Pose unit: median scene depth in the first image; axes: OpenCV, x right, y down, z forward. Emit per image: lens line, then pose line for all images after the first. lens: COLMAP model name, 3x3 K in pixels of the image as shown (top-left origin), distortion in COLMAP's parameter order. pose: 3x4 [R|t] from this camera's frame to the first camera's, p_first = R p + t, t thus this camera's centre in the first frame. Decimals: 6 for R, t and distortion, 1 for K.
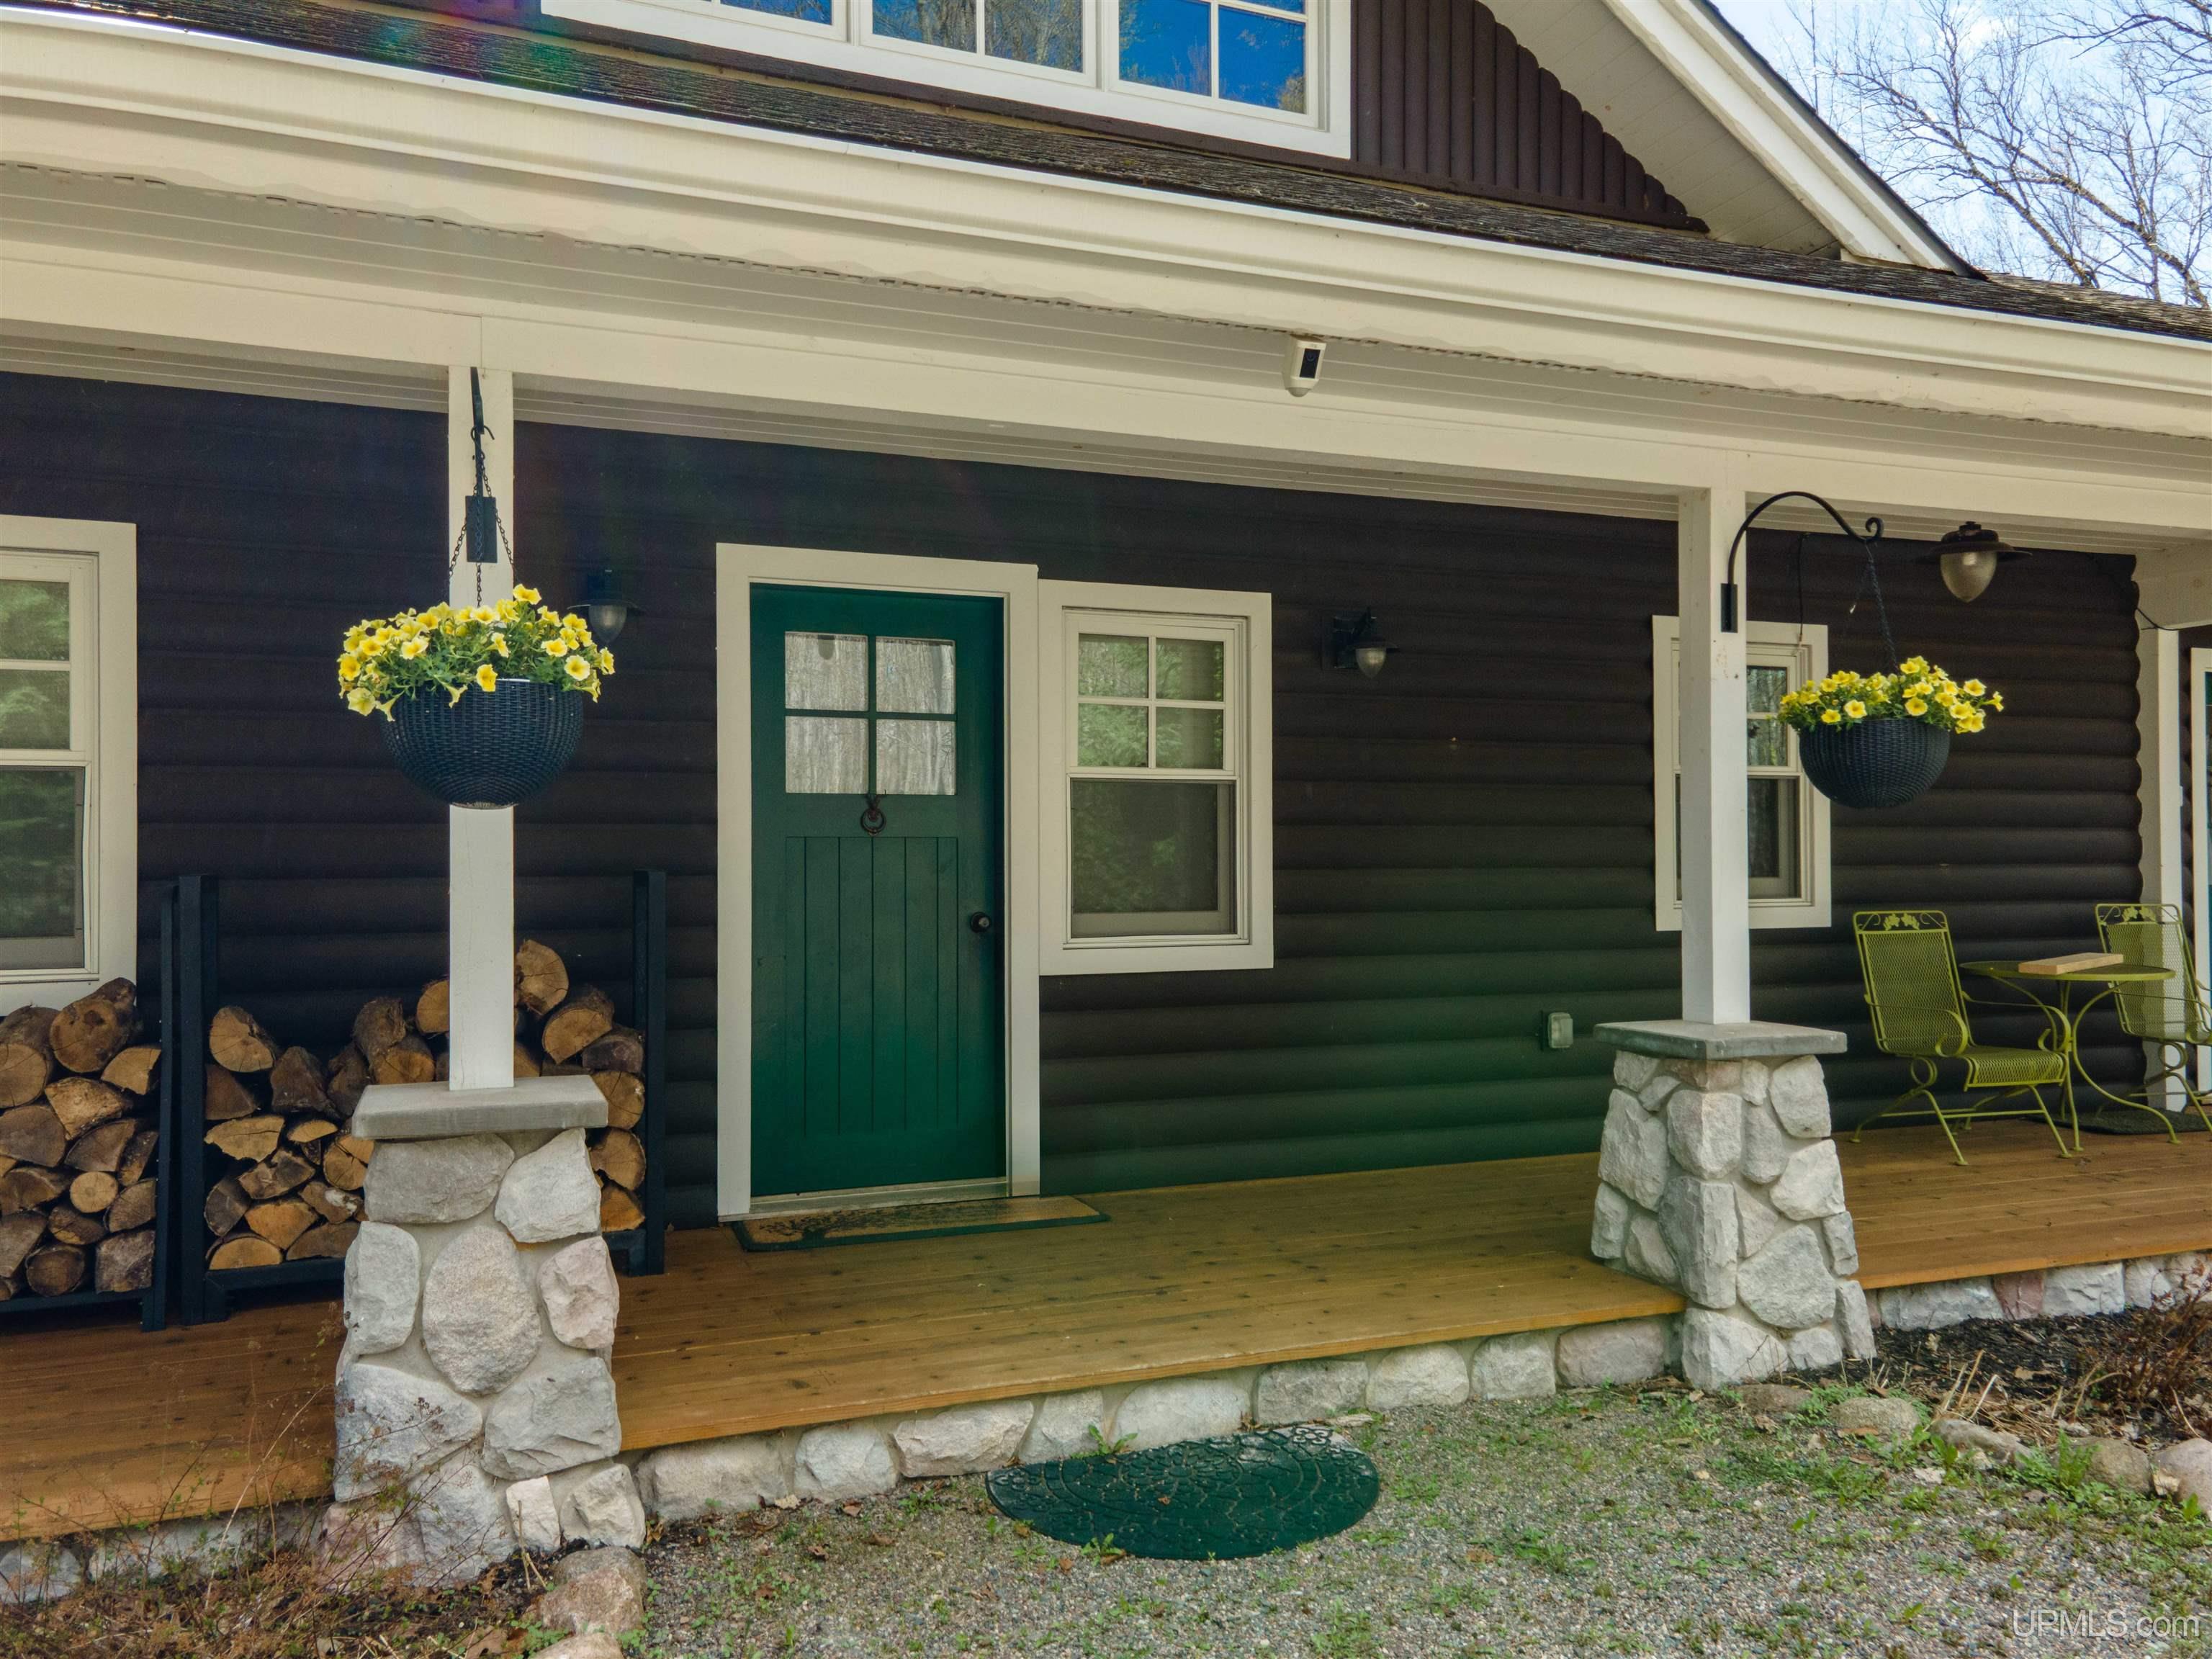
lens RADIAL K [[1629.2, 0, 1108.9], [0, 1629.2, 843.1], [0, 0, 1]] dist [0.064315, -0.038771]
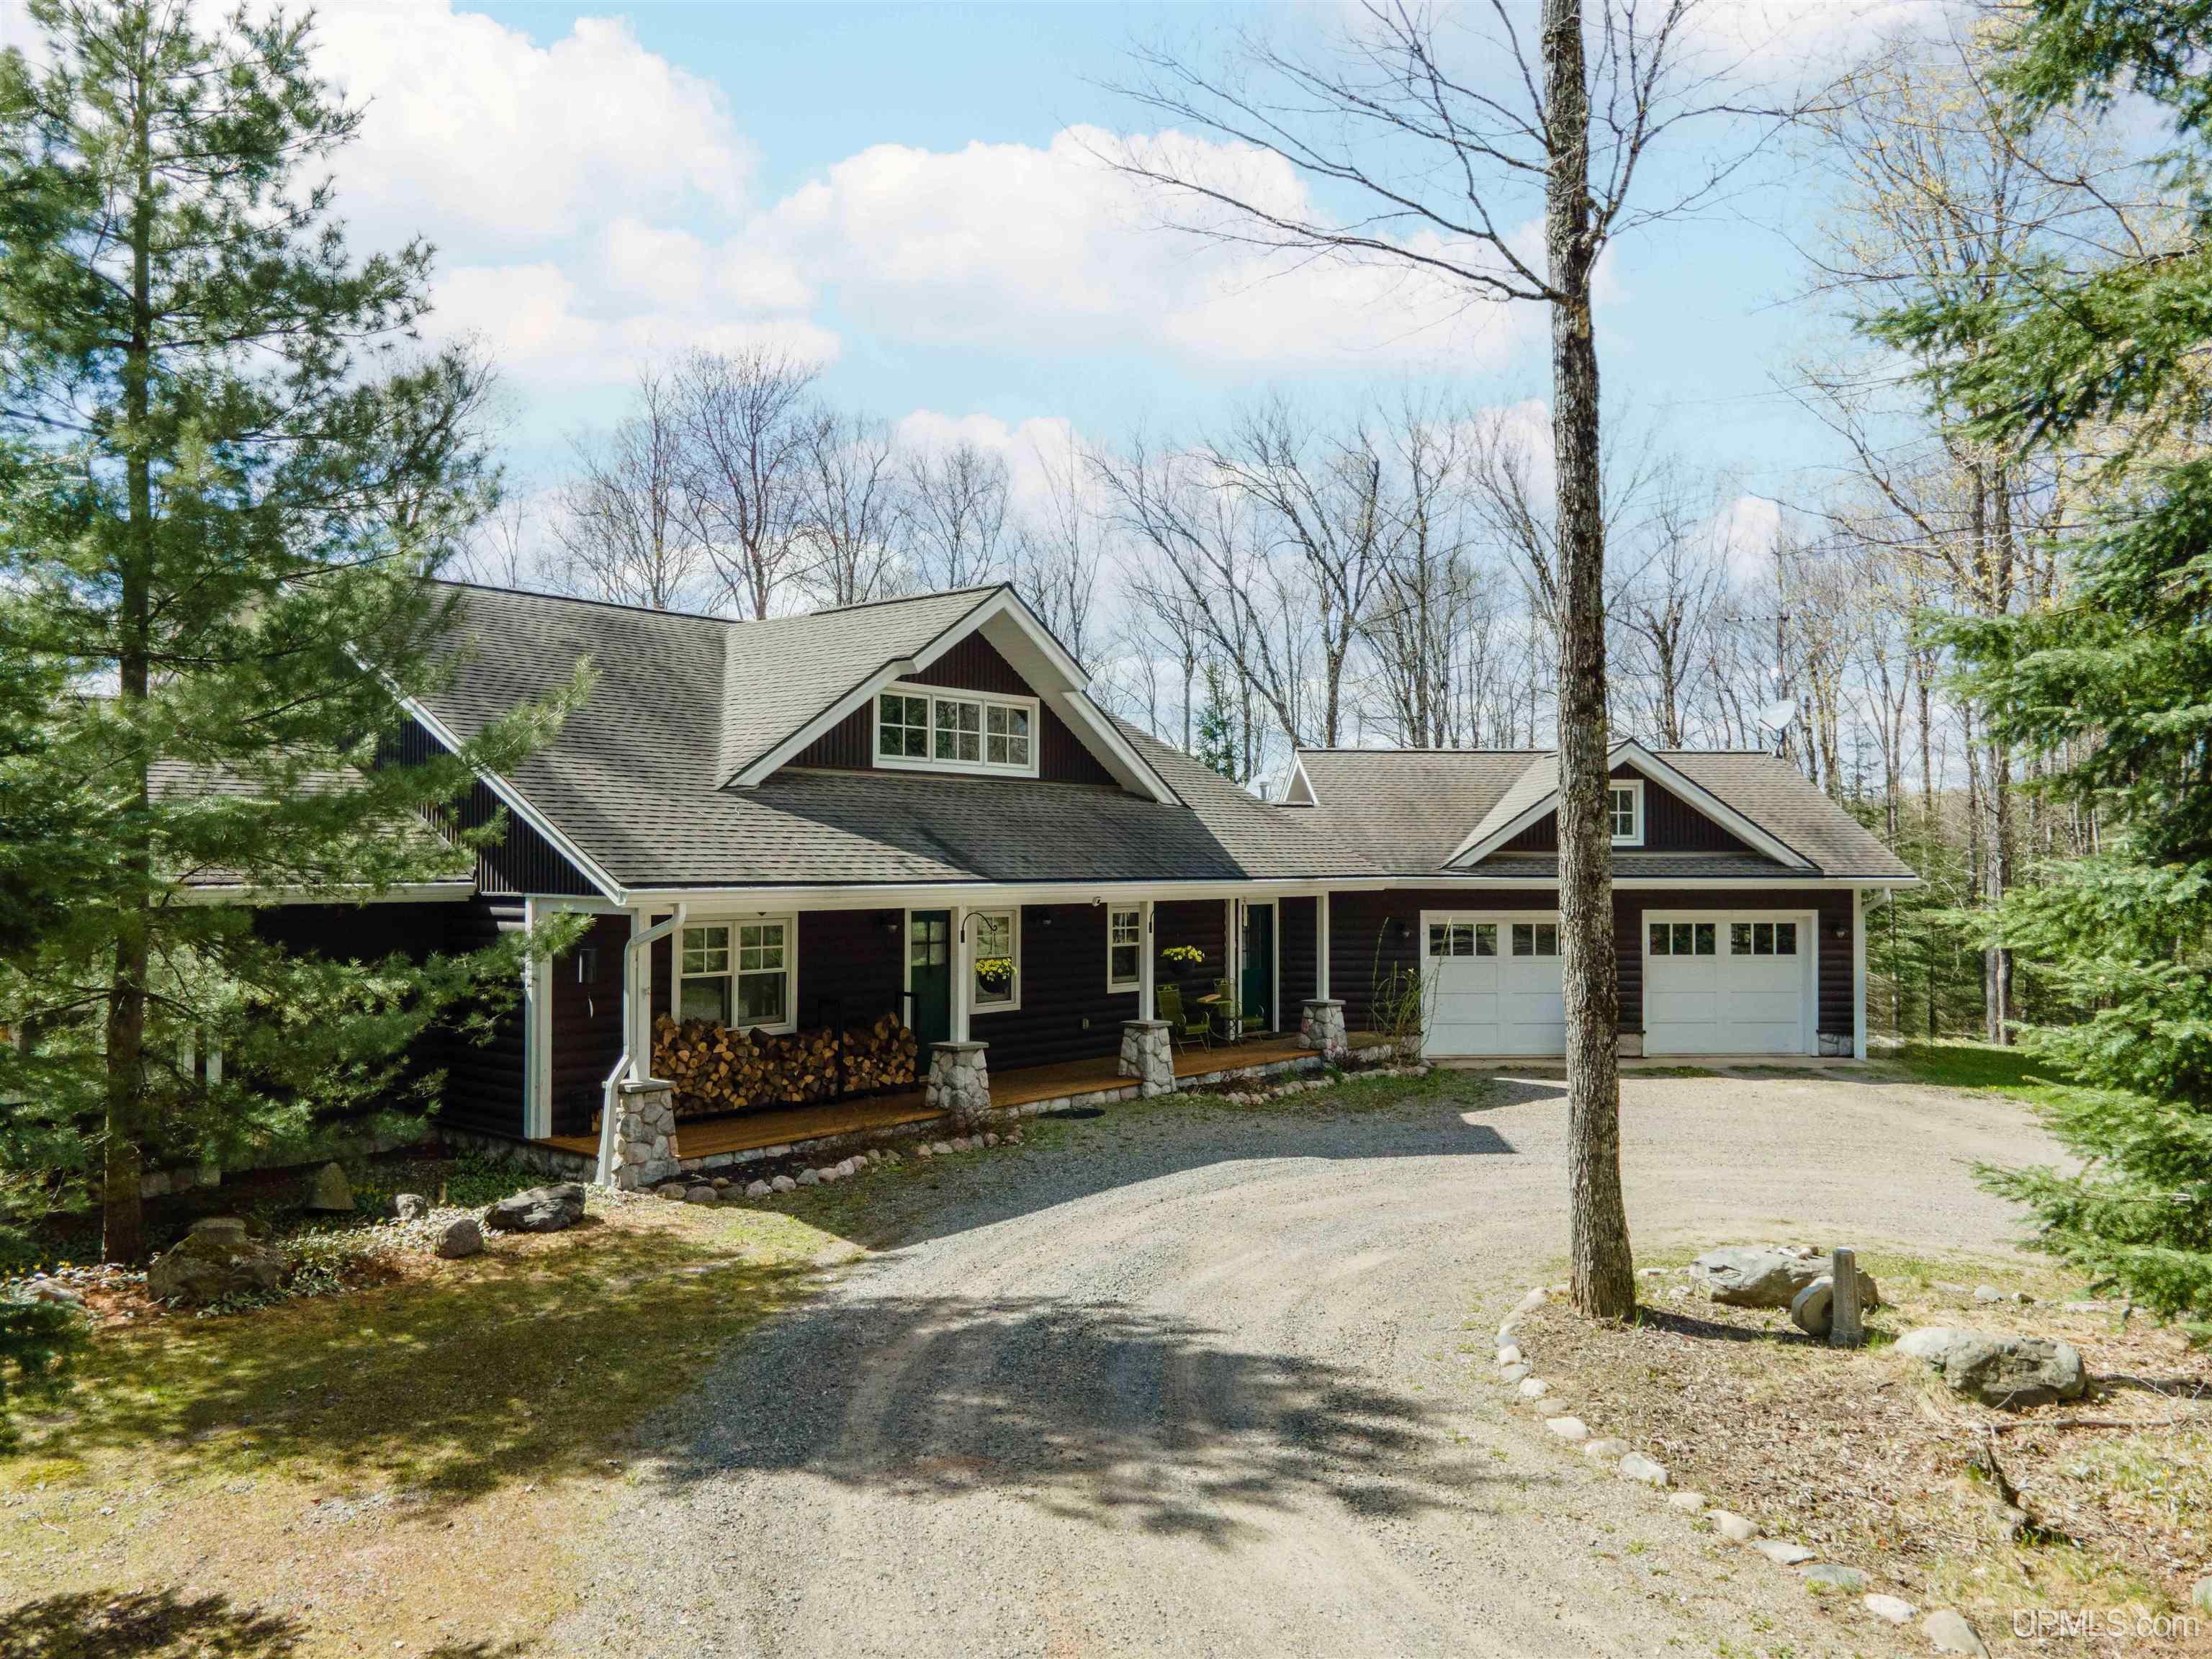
lens RADIAL K [[1629.2, 0, 1108.9], [0, 1629.2, 843.1], [0, 0, 1]] dist [0.064315, -0.038771]
pose [[0.883850, 0.011999, 0.467616, -1.843159], [-0.012595, 0.999919, -0.001852, -0.371109], [-0.467600, -0.004252, 0.883930, -2.936237]]
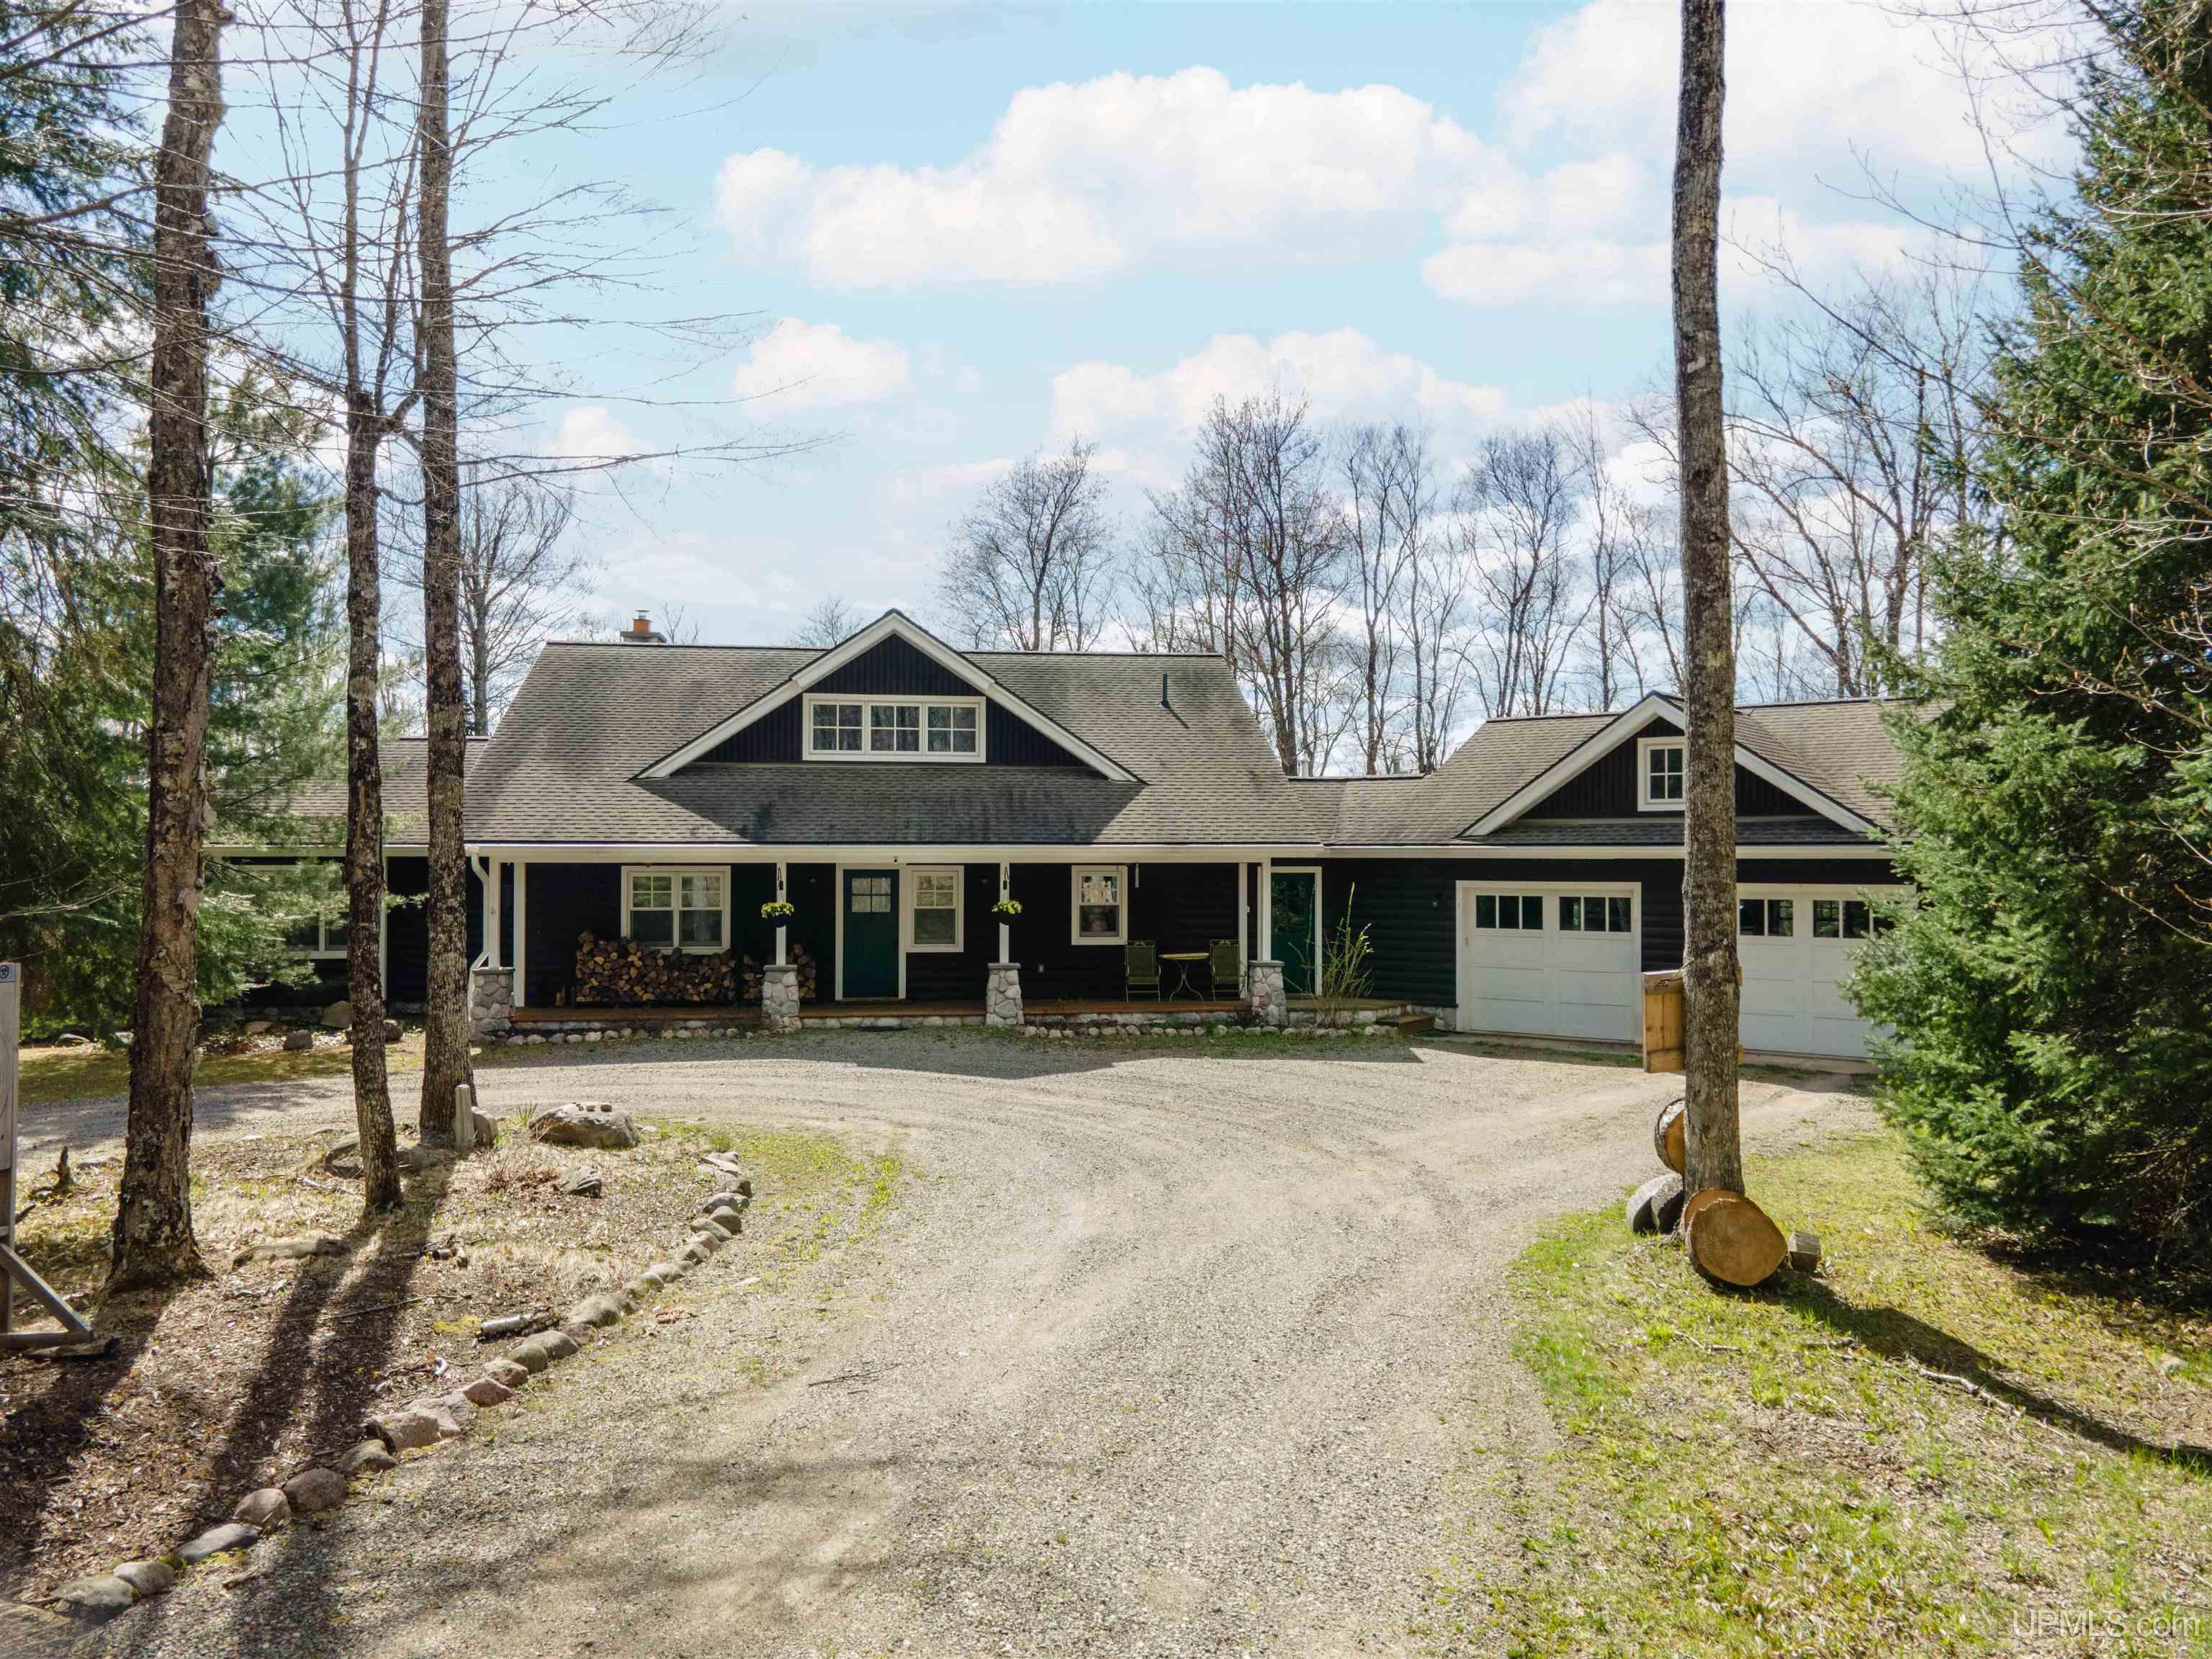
lens RADIAL K [[1629.2, 0, 1108.9], [0, 1629.2, 843.1], [0, 0, 1]] dist [0.064315, -0.038771]
pose [[0.970251, 0.004608, -0.242056, 2.025257], [-0.003689, 0.999984, 0.004247, -0.308391], [0.242071, -0.003228, 0.970253, -4.125642]]
